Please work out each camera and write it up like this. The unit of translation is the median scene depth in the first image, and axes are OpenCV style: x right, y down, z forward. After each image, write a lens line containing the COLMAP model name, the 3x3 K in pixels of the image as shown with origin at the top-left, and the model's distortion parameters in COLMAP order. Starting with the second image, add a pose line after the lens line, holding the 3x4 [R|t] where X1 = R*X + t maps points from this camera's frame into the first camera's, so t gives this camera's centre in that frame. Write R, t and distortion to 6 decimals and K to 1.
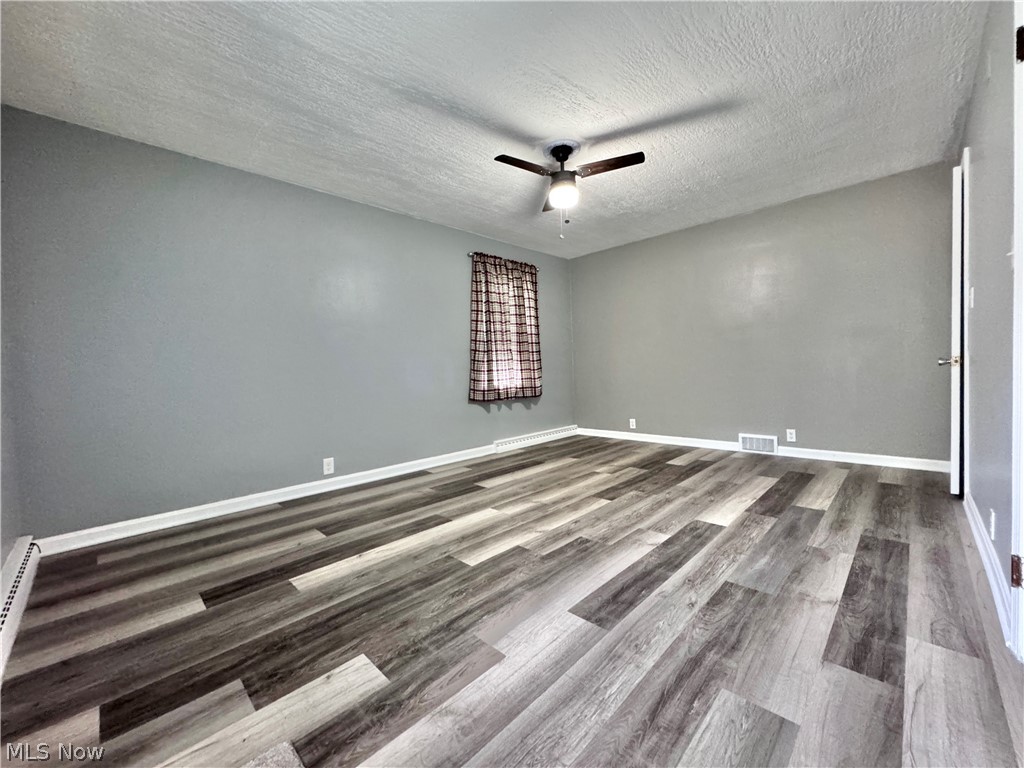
lens RADIAL K [[405.1, 0, 515.2], [0, 405.1, 383.5], [0, 0, 1]] dist [0.001160, 0.000677]
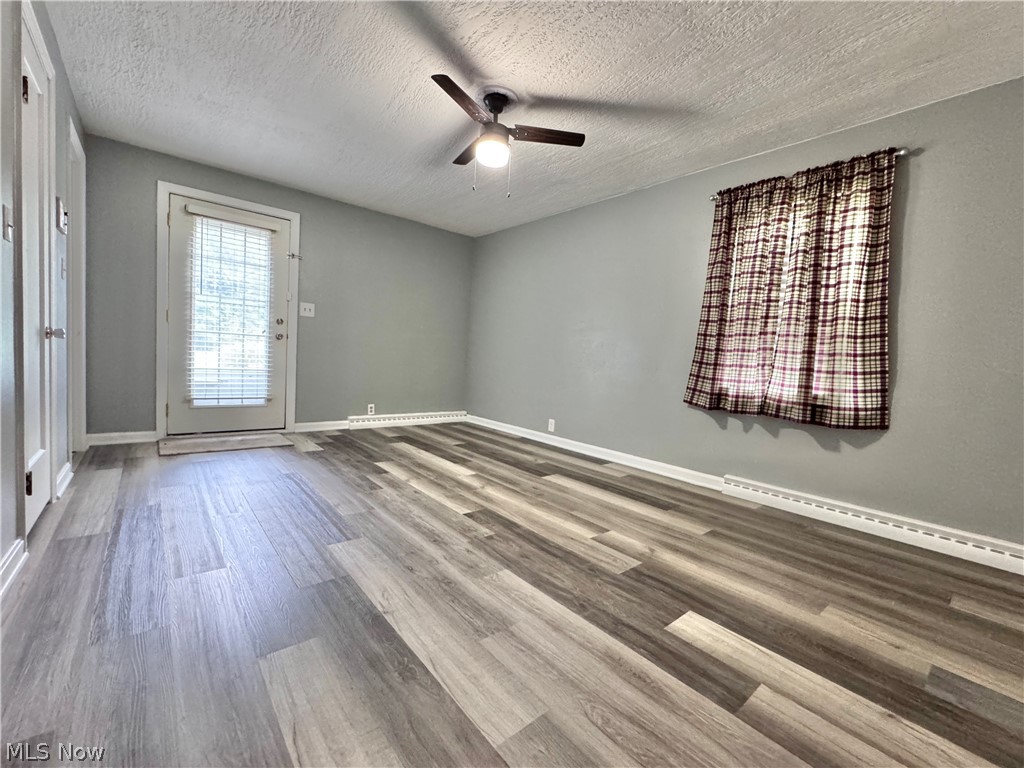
lens RADIAL K [[433.7, 0, 518.4], [0, 433.7, 382.6], [0, 0, 1]] dist [-0.002514, -0.000162]
pose [[-0.087171, 0.087365, -0.992355, 1.138564], [-0.092420, 0.991142, 0.095376, -0.067804], [0.991897, 0.100028, -0.078325, 1.233925]]
